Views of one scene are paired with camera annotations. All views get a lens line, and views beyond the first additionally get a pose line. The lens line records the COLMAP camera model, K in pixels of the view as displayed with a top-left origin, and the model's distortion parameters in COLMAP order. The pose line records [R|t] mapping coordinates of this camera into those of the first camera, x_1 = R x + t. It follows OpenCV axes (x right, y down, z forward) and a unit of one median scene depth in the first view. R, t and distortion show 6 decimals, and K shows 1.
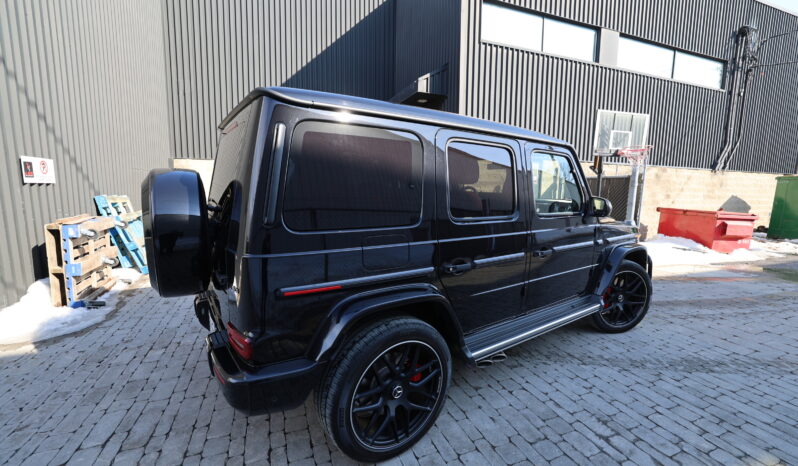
lens RADIAL K [[342.9, 0, 399.0], [0, 342.9, 233.0], [0, 0, 1]] dist [-0.004244, -0.000335]
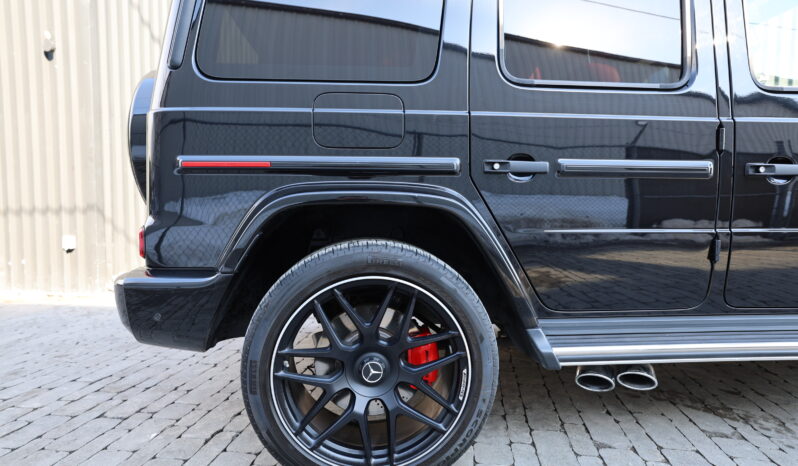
lens RADIAL K [[444.9, 0, 399.0], [0, 444.9, 233.0], [0, 0, 1]] dist [0.003942, 0.000377]
pose [[0.869642, 0.011659, -0.493545, 0.364619], [-0.056285, 0.995544, -0.075660, 0.270808], [0.490463, 0.093576, 0.866423, 0.344331]]
